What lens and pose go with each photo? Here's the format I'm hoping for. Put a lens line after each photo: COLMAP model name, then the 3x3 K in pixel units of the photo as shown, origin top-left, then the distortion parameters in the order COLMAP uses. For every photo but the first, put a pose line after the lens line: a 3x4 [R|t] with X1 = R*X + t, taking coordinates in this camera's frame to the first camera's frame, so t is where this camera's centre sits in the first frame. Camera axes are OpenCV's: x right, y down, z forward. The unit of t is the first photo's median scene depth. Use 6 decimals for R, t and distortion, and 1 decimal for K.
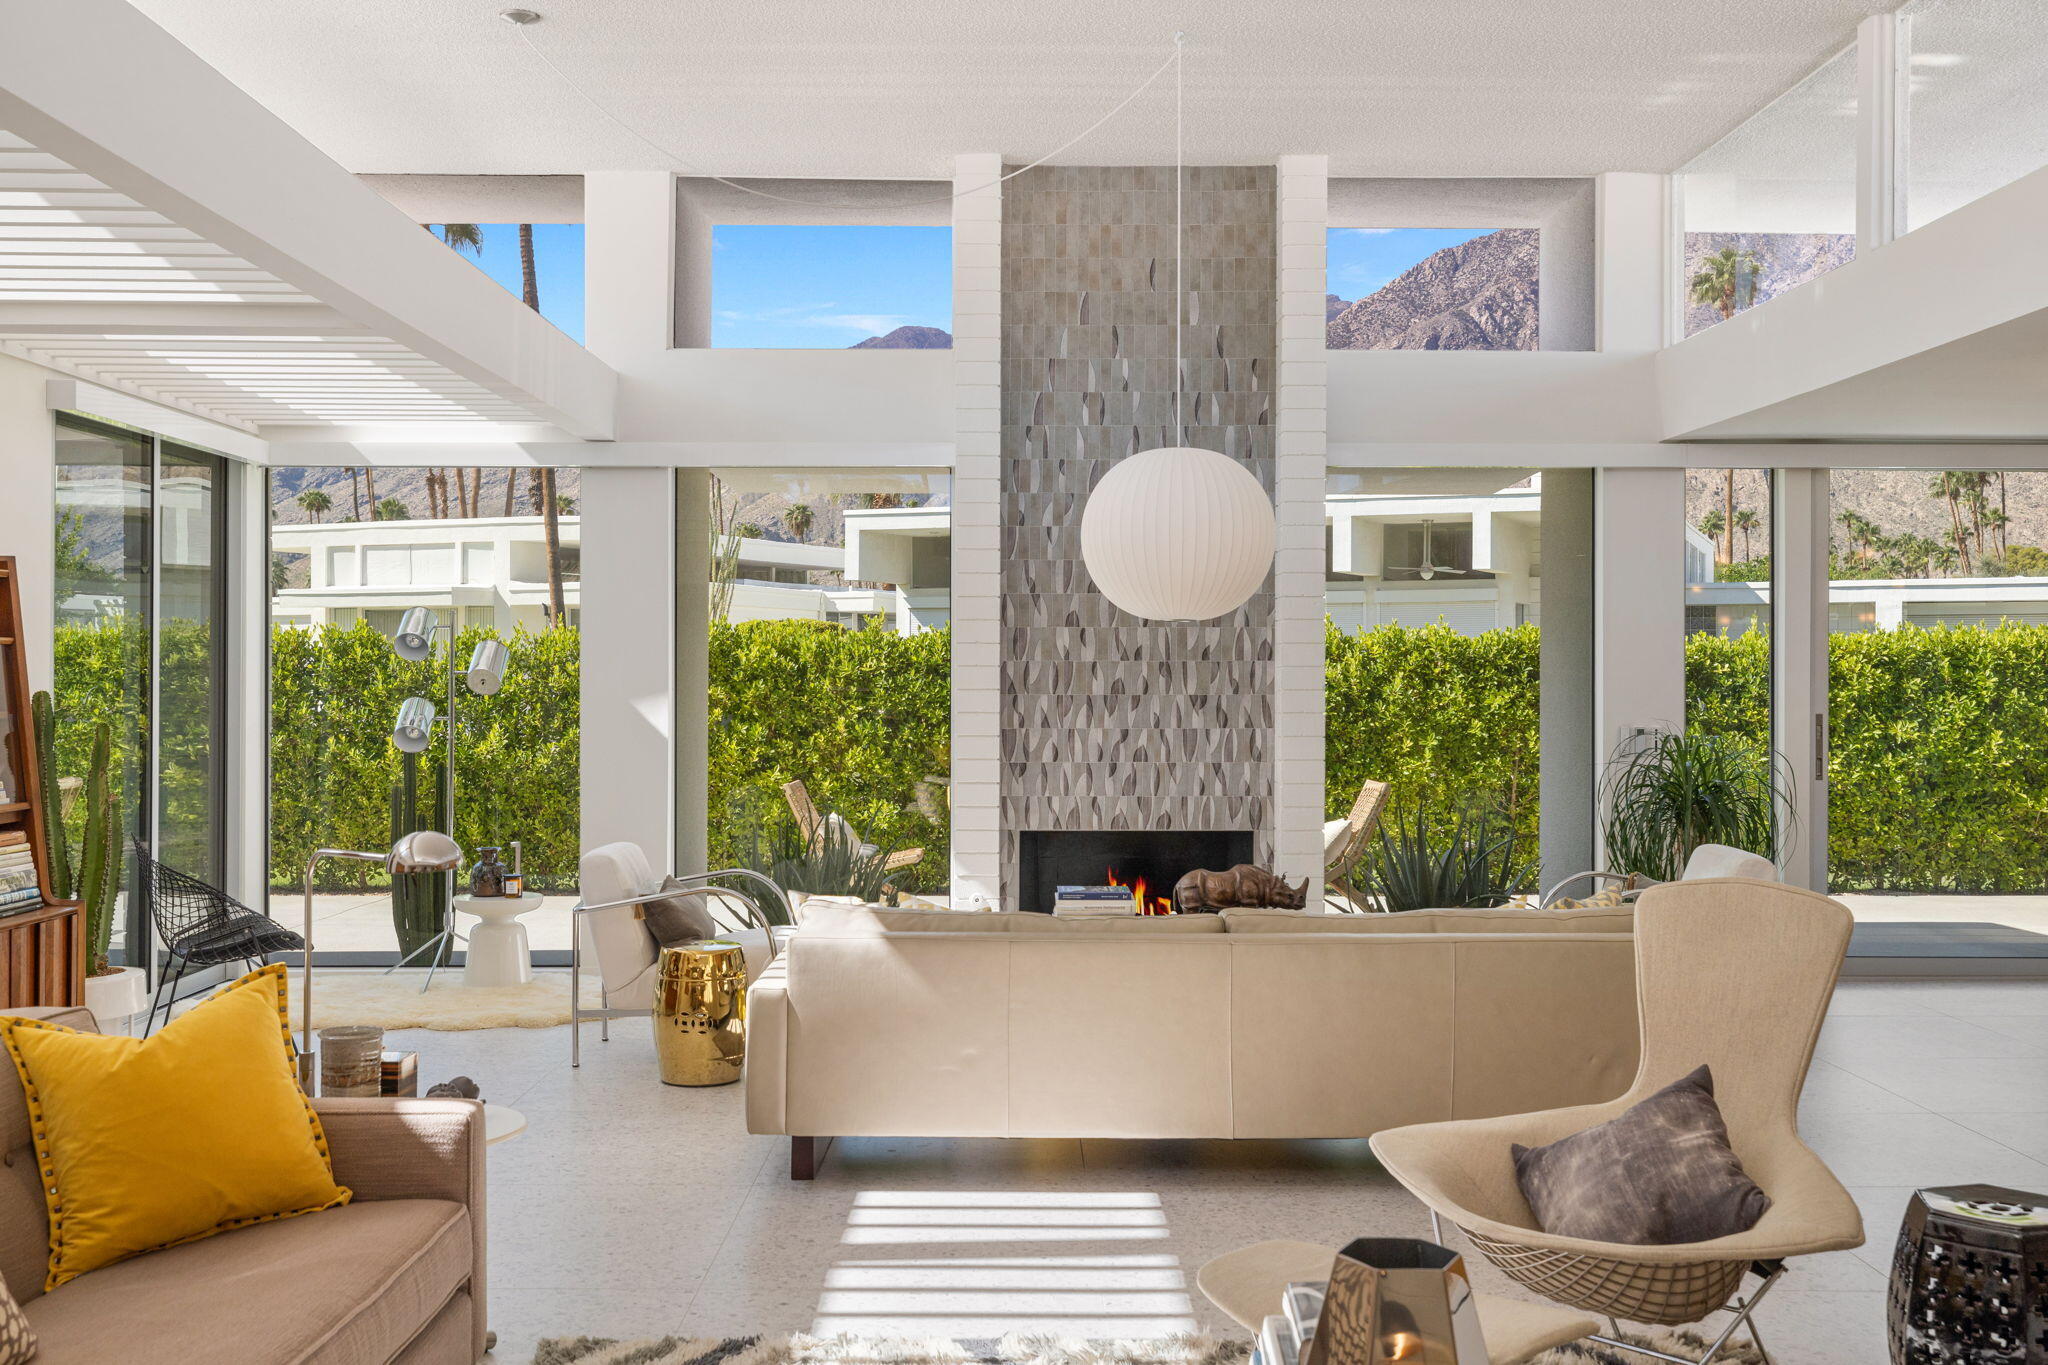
lens RADIAL K [[1994.2, 0, 1019.2], [0, 1994.2, 678.5], [0, 0, 1]] dist [0.013661, 0.000000]
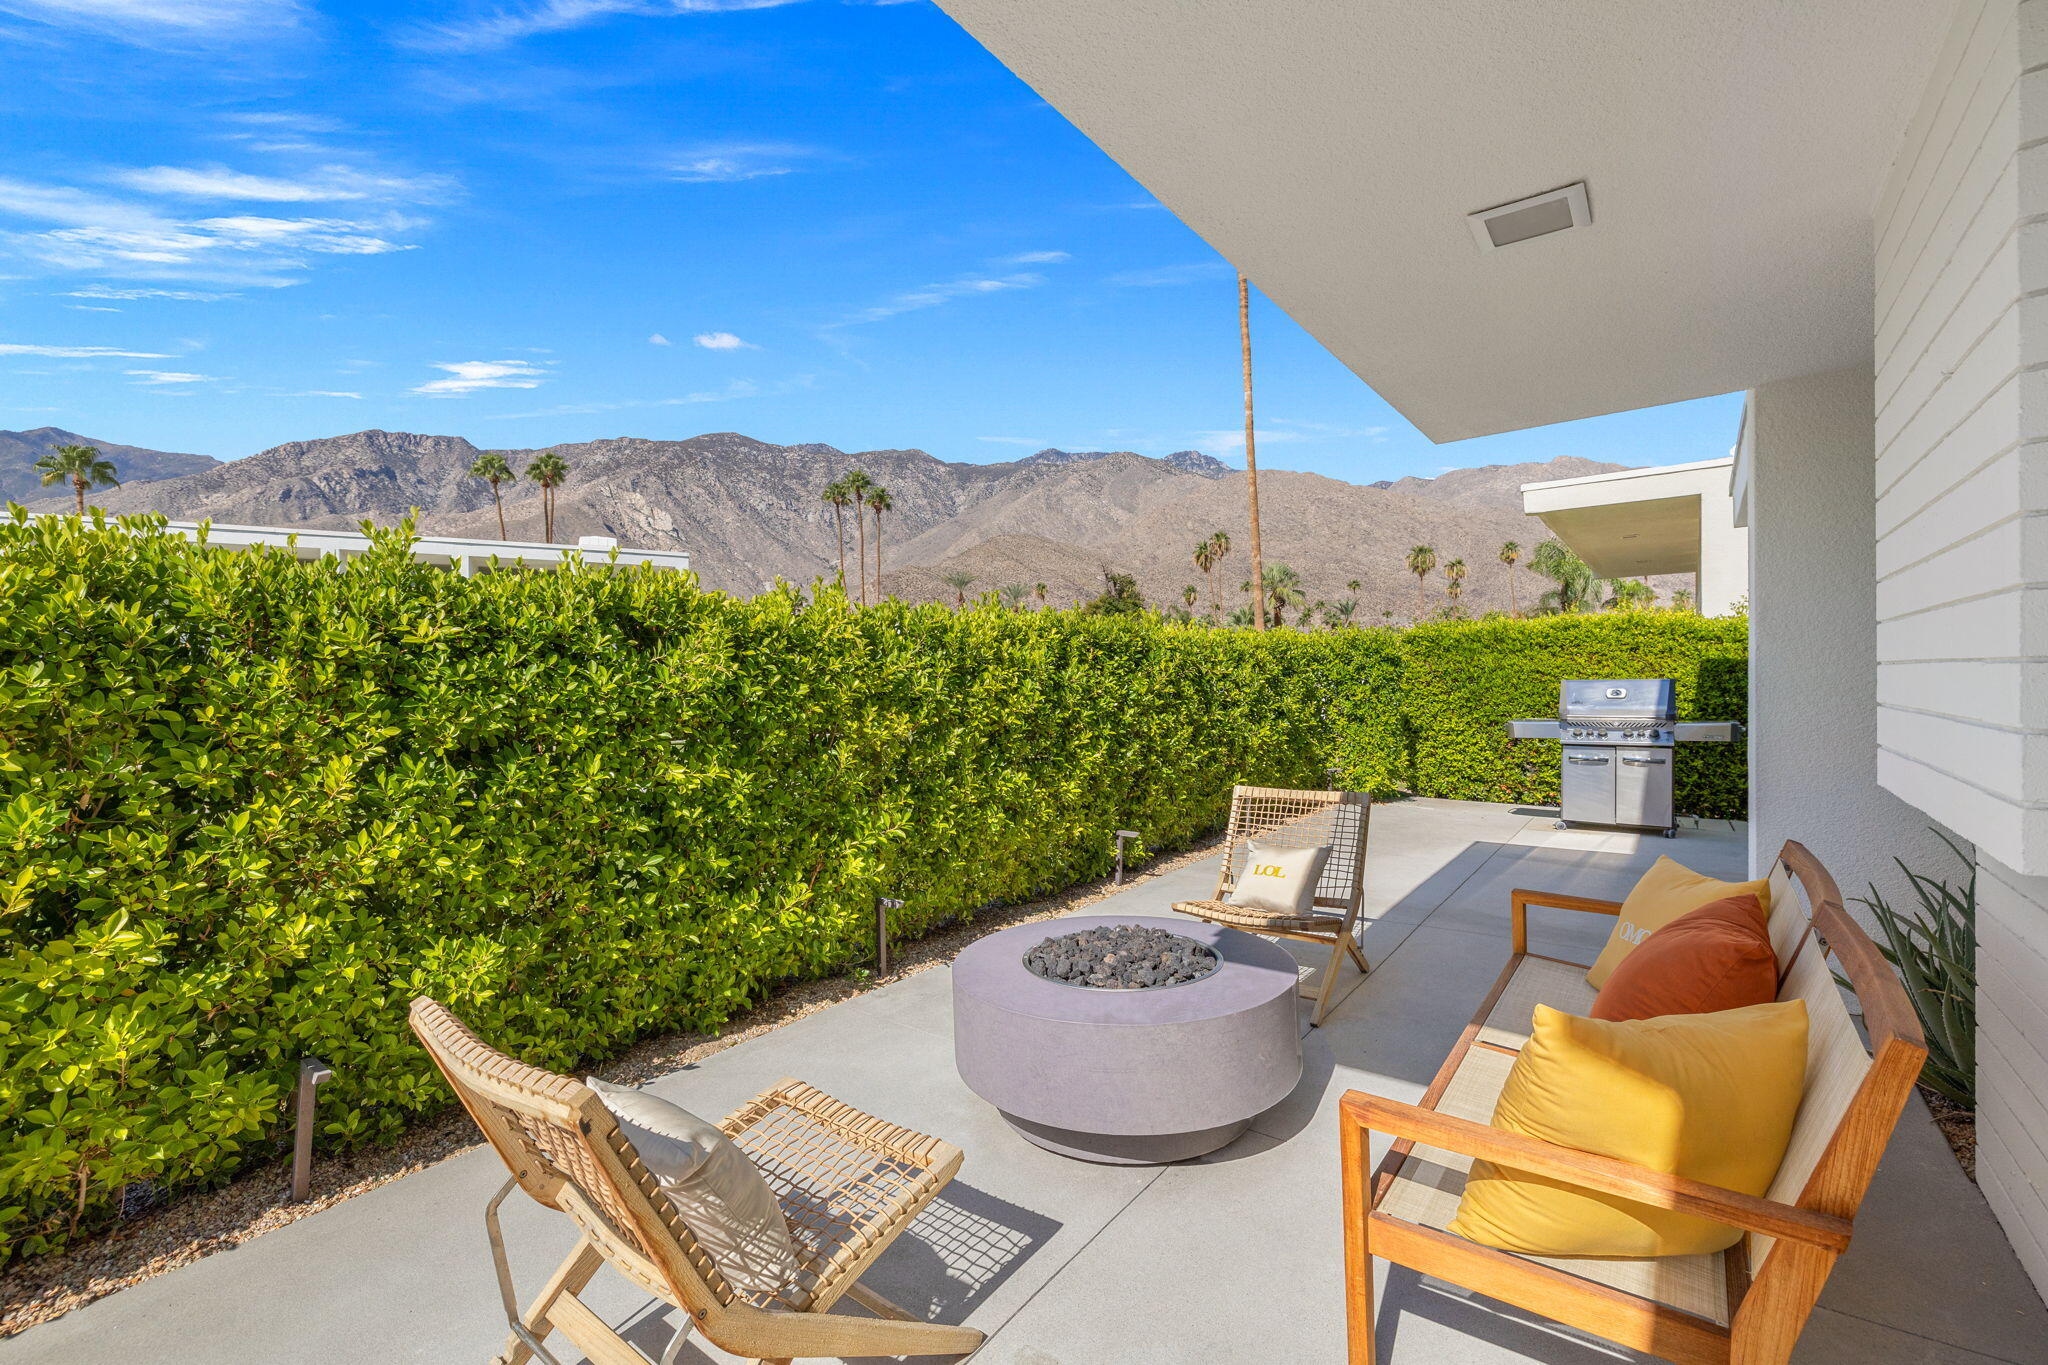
lens RADIAL K [[870.5, 0, 1030.7], [0, 870.5, 672.8], [0, 0, 1]] dist [0.001646, -0.000318]
pose [[0.612799, -0.004995, 0.790223, -0.211943], [0.010482, 0.999943, -0.001807, 0.006145], [-0.790170, 0.009391, 0.612816, 1.152375]]
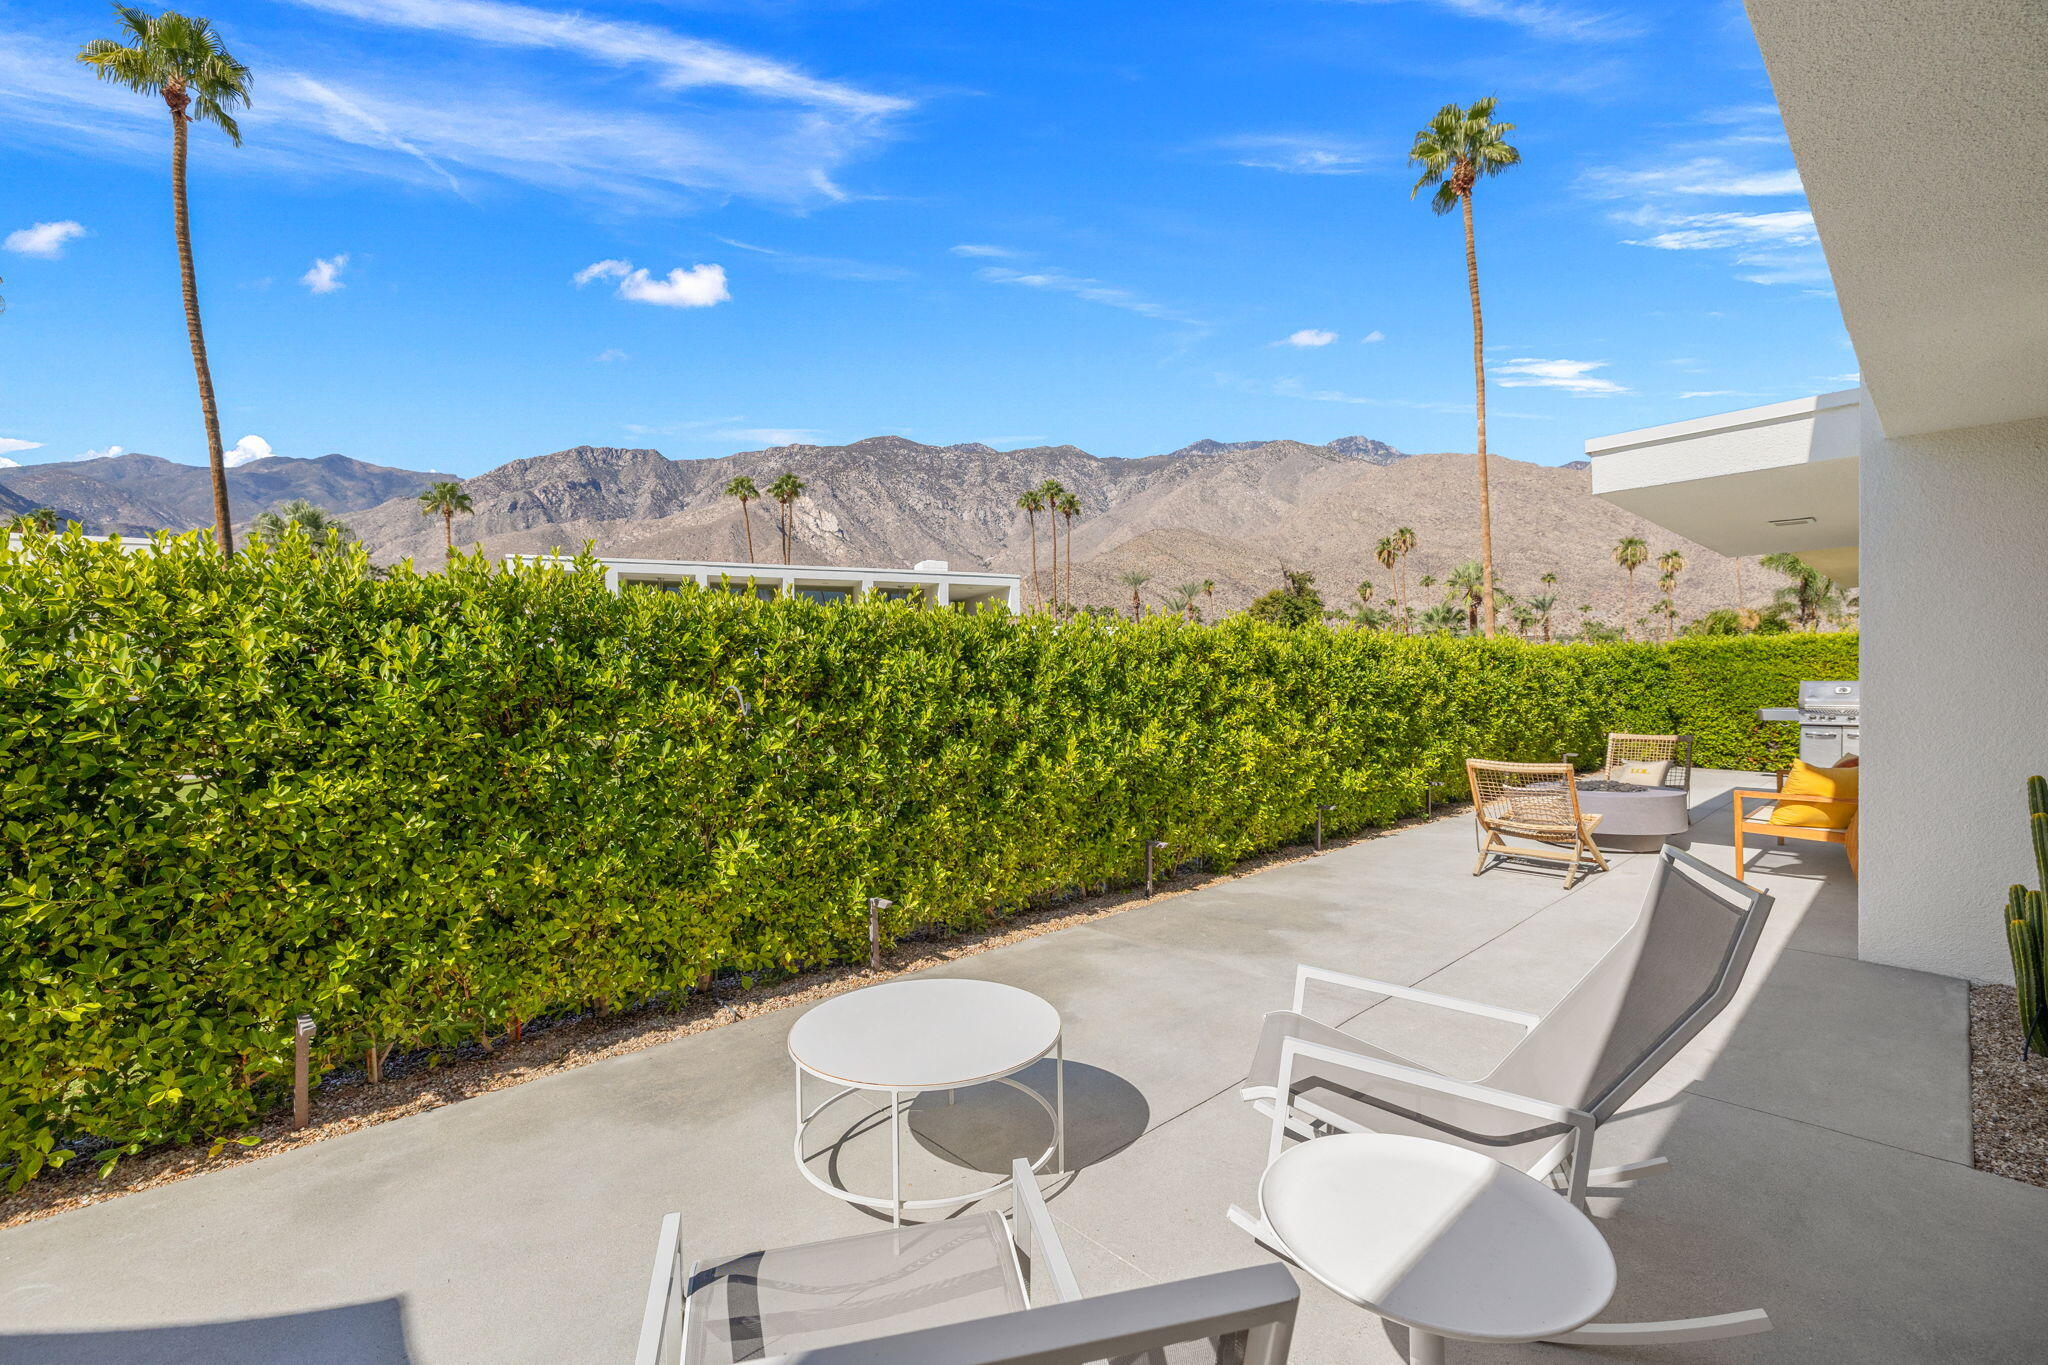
lens RADIAL K [[870.5, 0, 1027.3], [0, 870.5, 697.0], [0, 0, 1]] dist [0.001646, -0.000318]
pose [[0.740703, -0.022223, 0.671465, -0.858935], [0.003257, 0.999560, 0.029489, 0.000105], [-0.671825, -0.019656, 0.740449, 1.086372]]
